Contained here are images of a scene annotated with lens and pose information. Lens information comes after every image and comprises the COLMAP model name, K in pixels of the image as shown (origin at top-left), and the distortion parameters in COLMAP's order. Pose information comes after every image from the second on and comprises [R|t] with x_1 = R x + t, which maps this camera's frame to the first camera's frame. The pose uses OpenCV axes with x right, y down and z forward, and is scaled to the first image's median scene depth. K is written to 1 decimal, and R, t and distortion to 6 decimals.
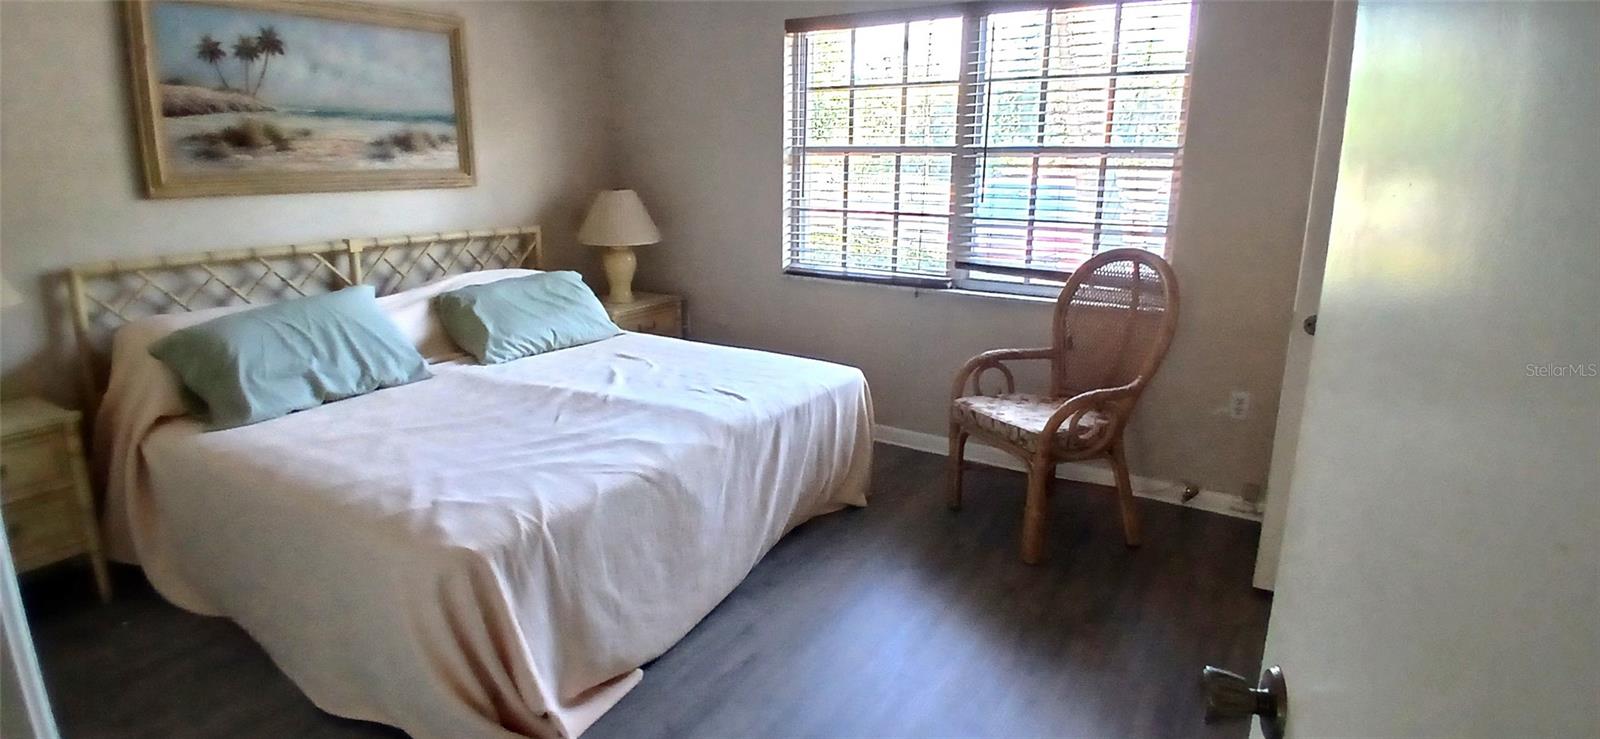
lens RADIAL K [[803.0, 0, 789.1], [0, 803.0, 346.8], [0, 0, 1]] dist [-0.003227, -0.041029]
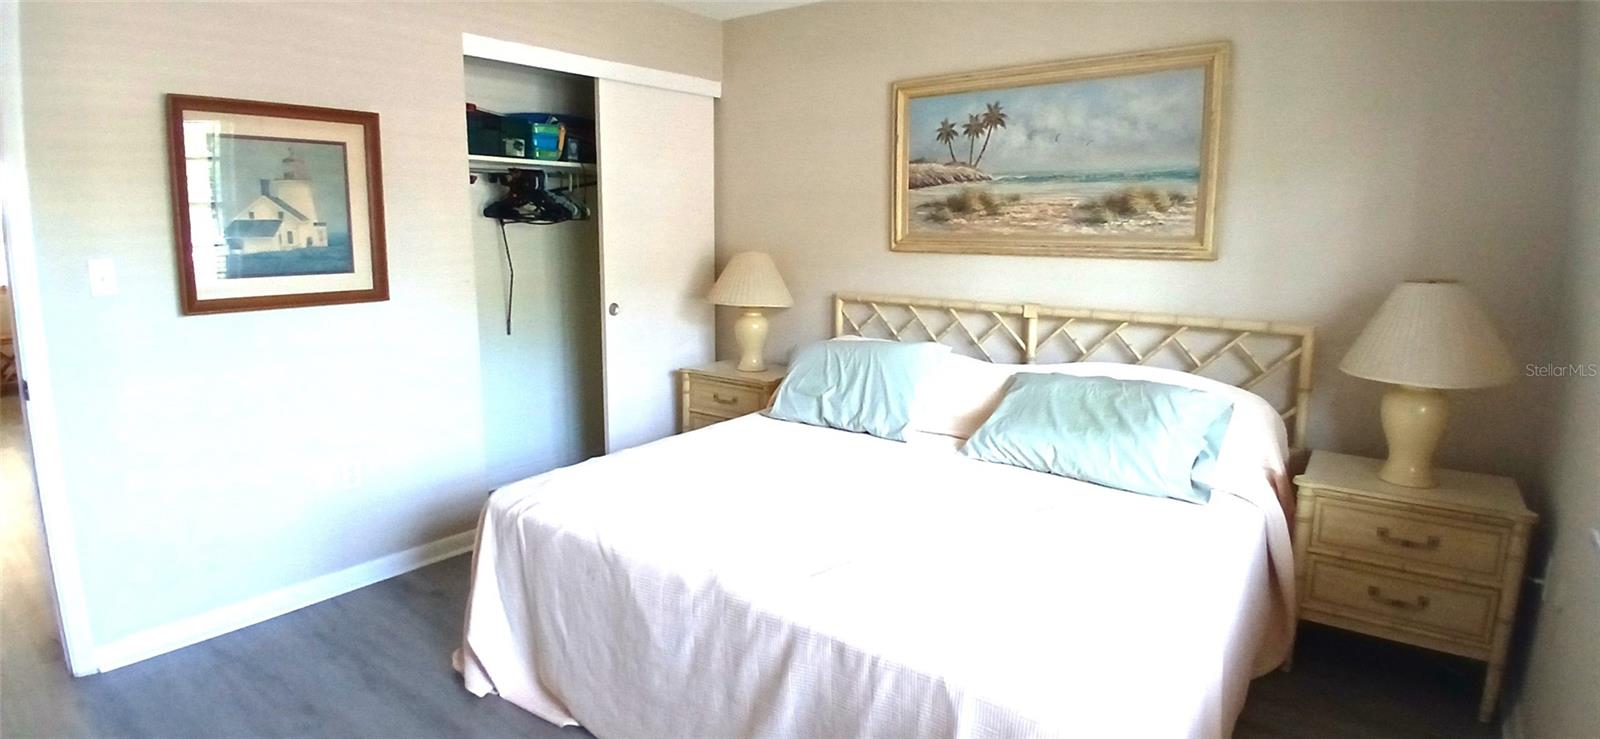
lens RADIAL K [[803.0, 0, 789.1], [0, 803.0, 346.8], [0, 0, 1]] dist [-0.003227, -0.041029]
pose [[-0.099588, 0.145488, -0.984335, 0.490357], [-0.228870, 0.959379, 0.164955, -0.192559], [0.968350, 0.241712, -0.062245, 0.845232]]
